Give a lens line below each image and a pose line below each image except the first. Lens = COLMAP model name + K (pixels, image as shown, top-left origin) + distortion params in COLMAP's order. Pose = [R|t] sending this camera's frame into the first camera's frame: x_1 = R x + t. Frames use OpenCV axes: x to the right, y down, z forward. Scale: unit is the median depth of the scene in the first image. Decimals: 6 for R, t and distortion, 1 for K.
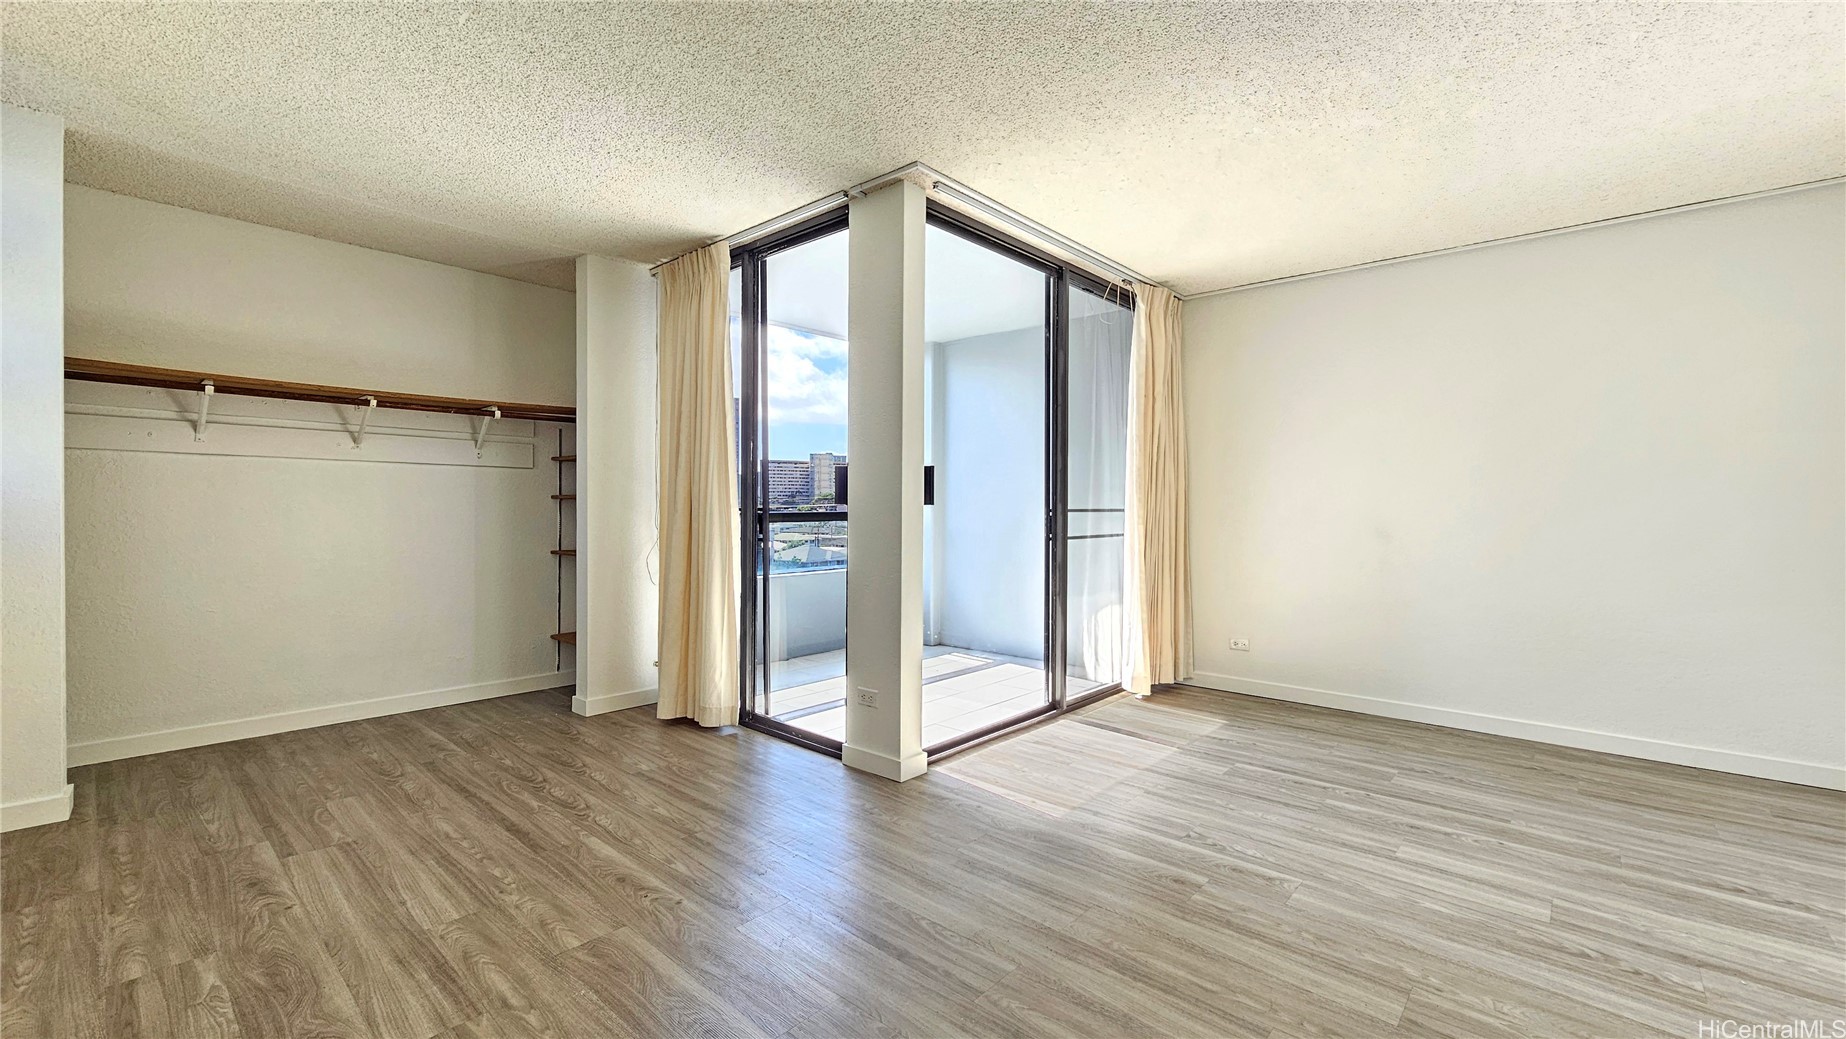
lens RADIAL K [[759.2, 0, 922.0], [0, 759.2, 514.0], [0, 0, 1]] dist [-0.000515, 0.000490]
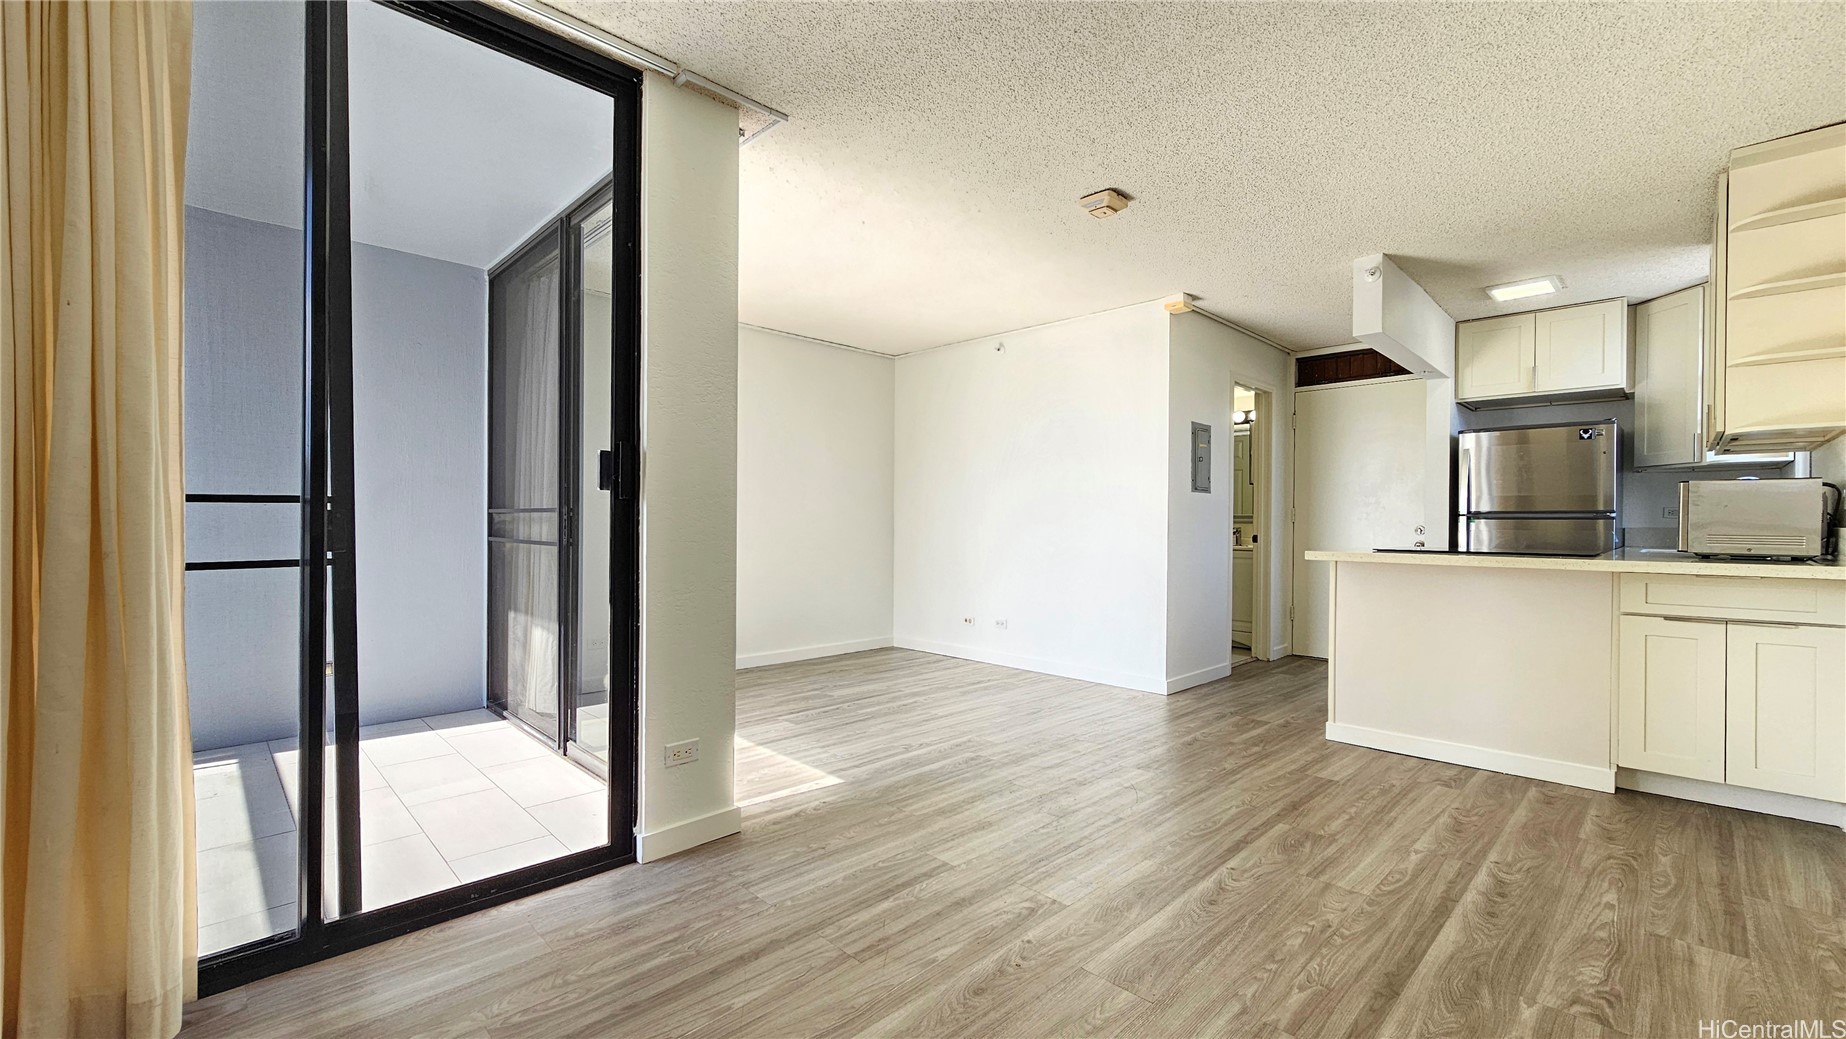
lens RADIAL K [[753.7, 0, 923.3], [0, 753.7, 541.1], [0, 0, 1]] dist [-0.000915, 0.000136]
pose [[0.059514, -0.028341, 0.997825, -1.148108], [0.002987, 0.999597, 0.028214, 0.015394], [-0.998223, 0.001301, 0.059574, 1.029235]]
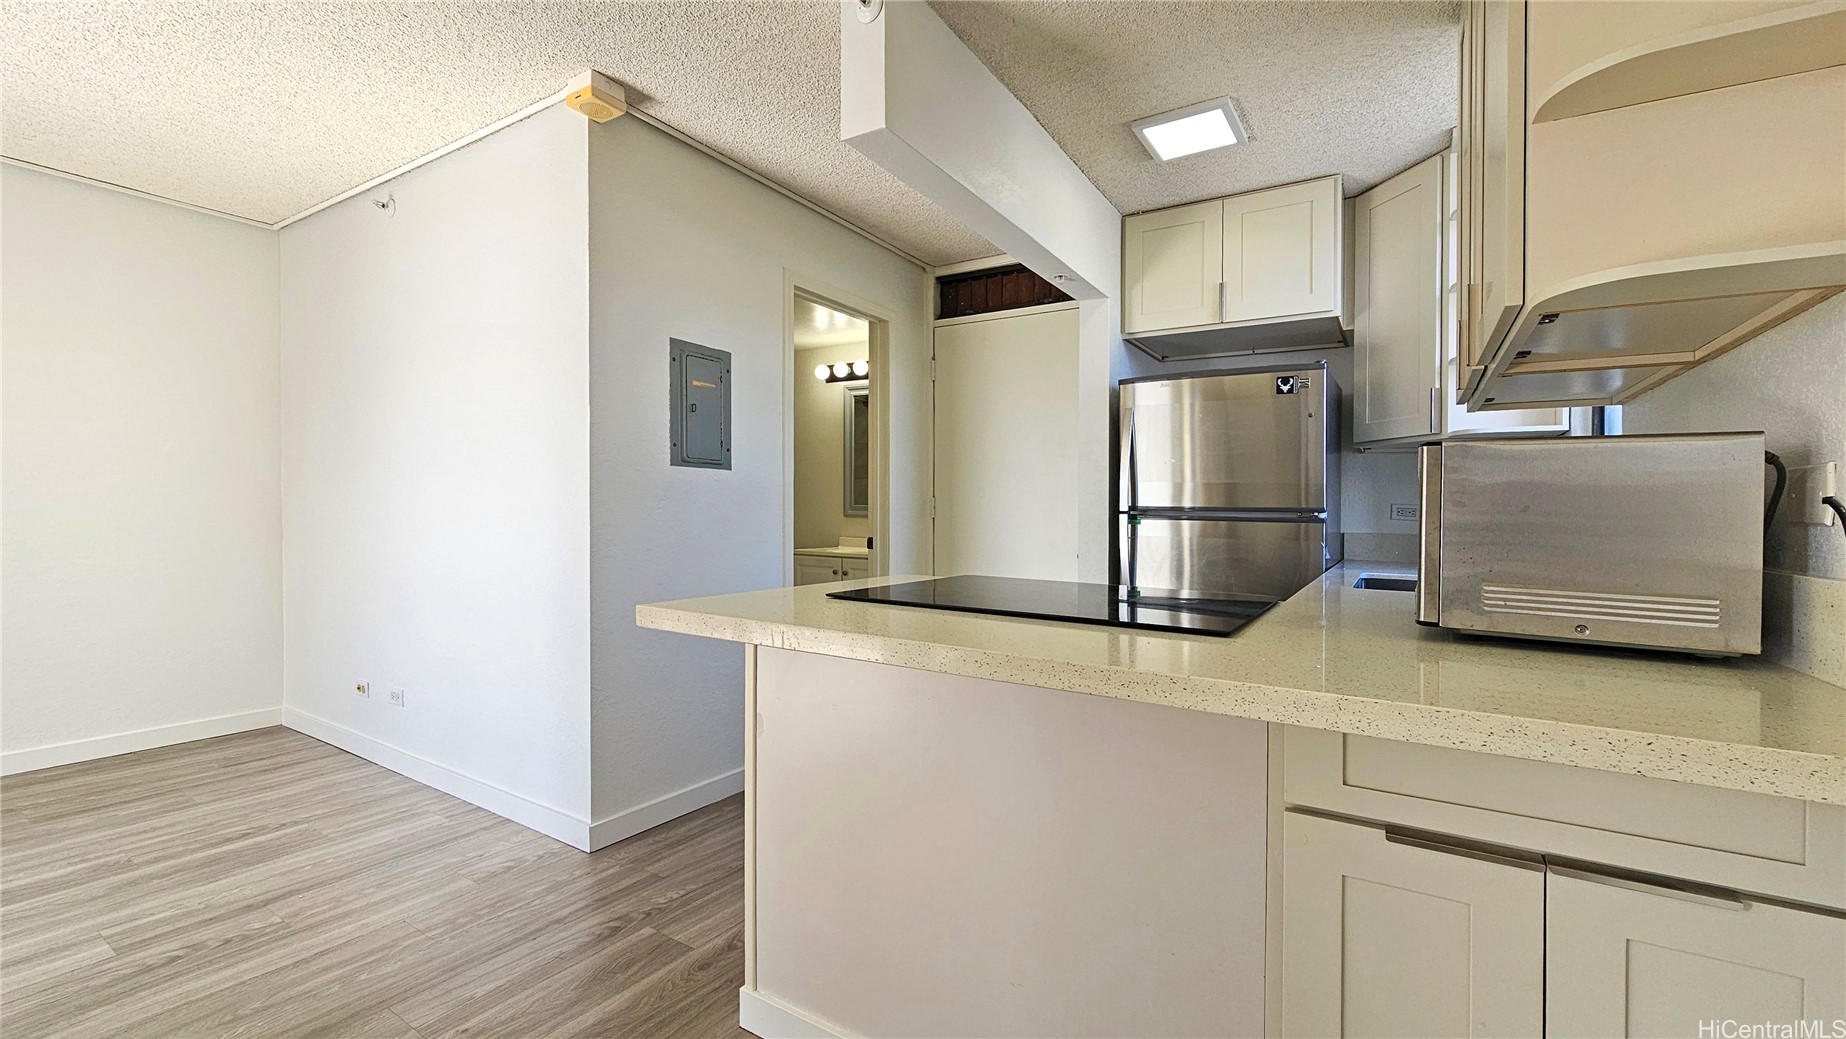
lens RADIAL K [[759.2, 0, 922.0], [0, 759.2, 514.0], [0, 0, 1]] dist [-0.000515, 0.000490]
pose [[-0.158176, -0.012319, 0.987334, -0.190654], [-0.008684, 0.999901, 0.011085, -0.002512], [-0.987373, -0.006821, -0.158267, 0.185921]]
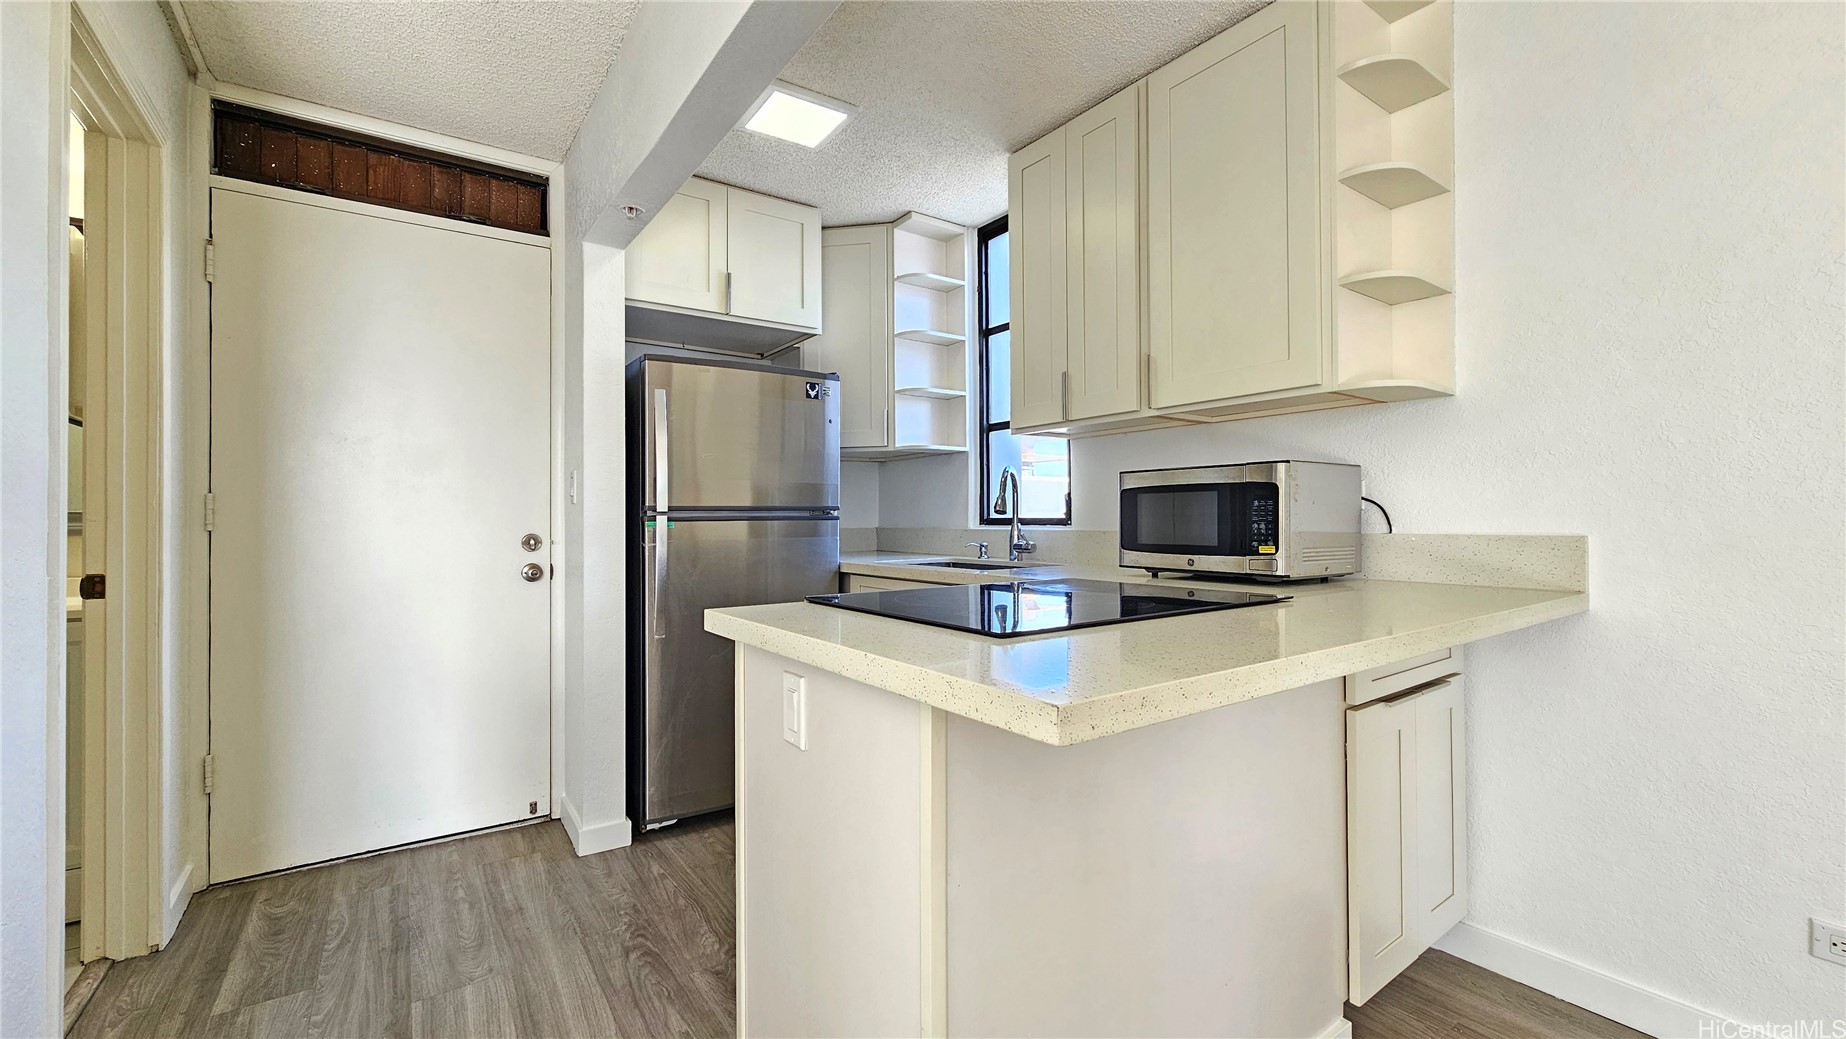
lens RADIAL K [[746.8, 0, 919.7], [0, 746.8, 511.5], [0, 0, 1]] dist [-0.001925, -0.000002]
pose [[-0.973368, 0.002321, 0.229237, 0.470868], [0.002813, 0.999994, 0.001823, 0.002873], [-0.229232, 0.002419, -0.973369, 0.623917]]
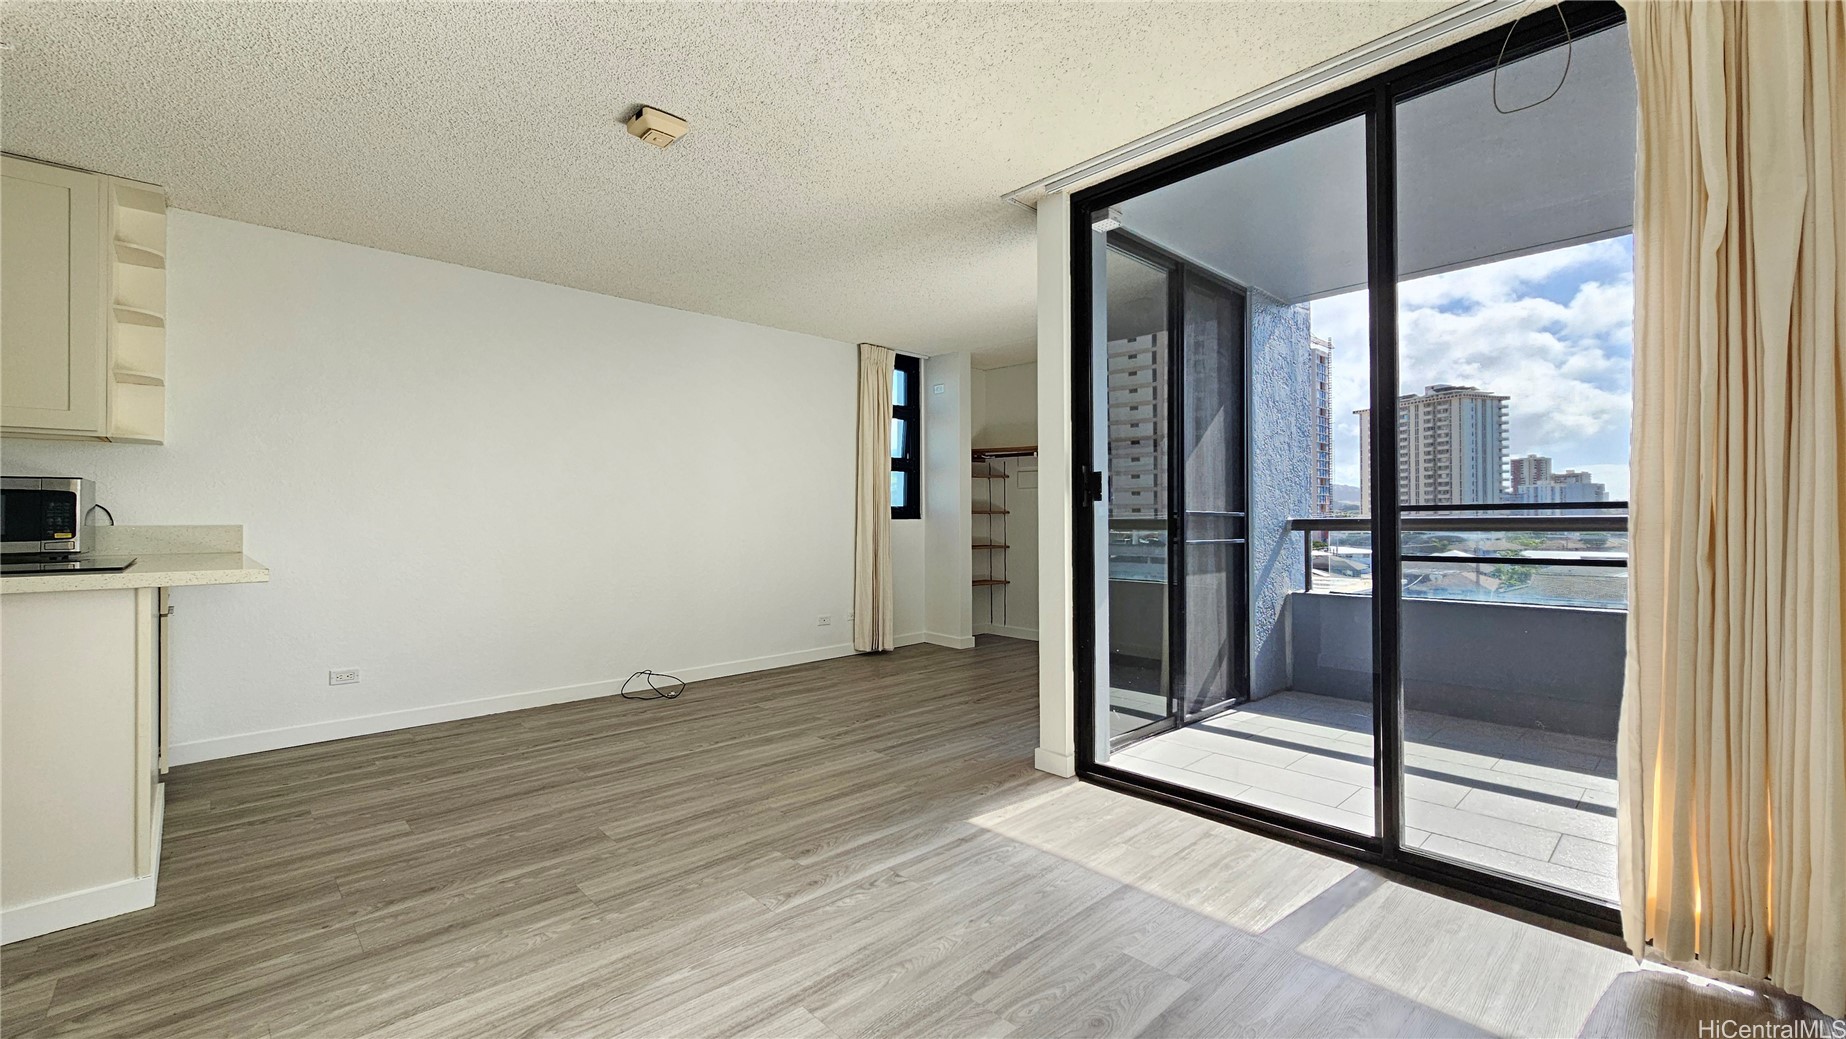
lens RADIAL K [[746.8, 0, 919.7], [0, 746.8, 511.5], [0, 0, 1]] dist [-0.001925, -0.000002]
pose [[-0.087029, -0.014230, -0.996104, 1.413190], [-0.006728, 0.999884, -0.013696, 0.015061], [0.996183, 0.005510, -0.087114, 1.275181]]
